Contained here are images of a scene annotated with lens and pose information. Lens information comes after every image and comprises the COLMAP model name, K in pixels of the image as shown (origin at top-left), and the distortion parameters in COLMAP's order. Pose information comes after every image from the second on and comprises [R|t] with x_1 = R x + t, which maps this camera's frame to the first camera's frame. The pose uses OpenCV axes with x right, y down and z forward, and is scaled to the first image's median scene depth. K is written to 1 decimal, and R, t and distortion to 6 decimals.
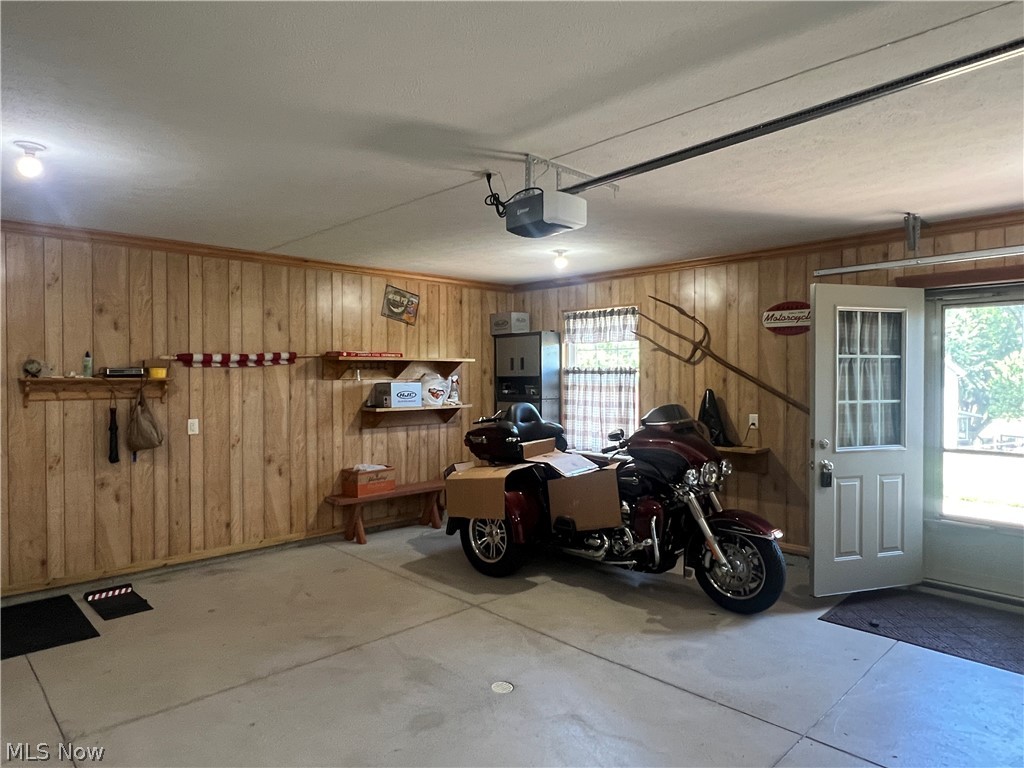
lens RADIAL K [[618.2, 0, 507.4], [0, 618.2, 378.8], [0, 0, 1]] dist [-0.016571, 0.000192]
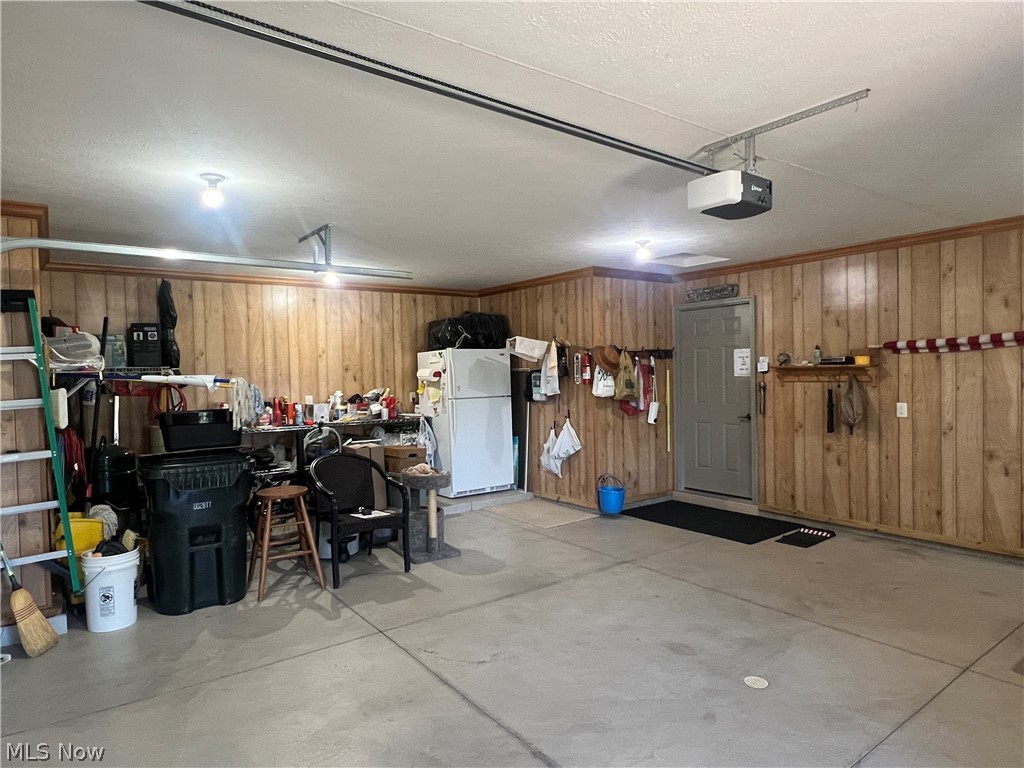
lens RADIAL K [[618.2, 0, 508.2], [0, 618.2, 387.5], [0, 0, 1]] dist [-0.016571, 0.000192]
pose [[-0.127870, 0.029362, -0.991356, 0.626995], [0.013332, 0.999522, 0.027885, 0.000516], [0.991701, -0.009651, -0.128201, 0.466751]]
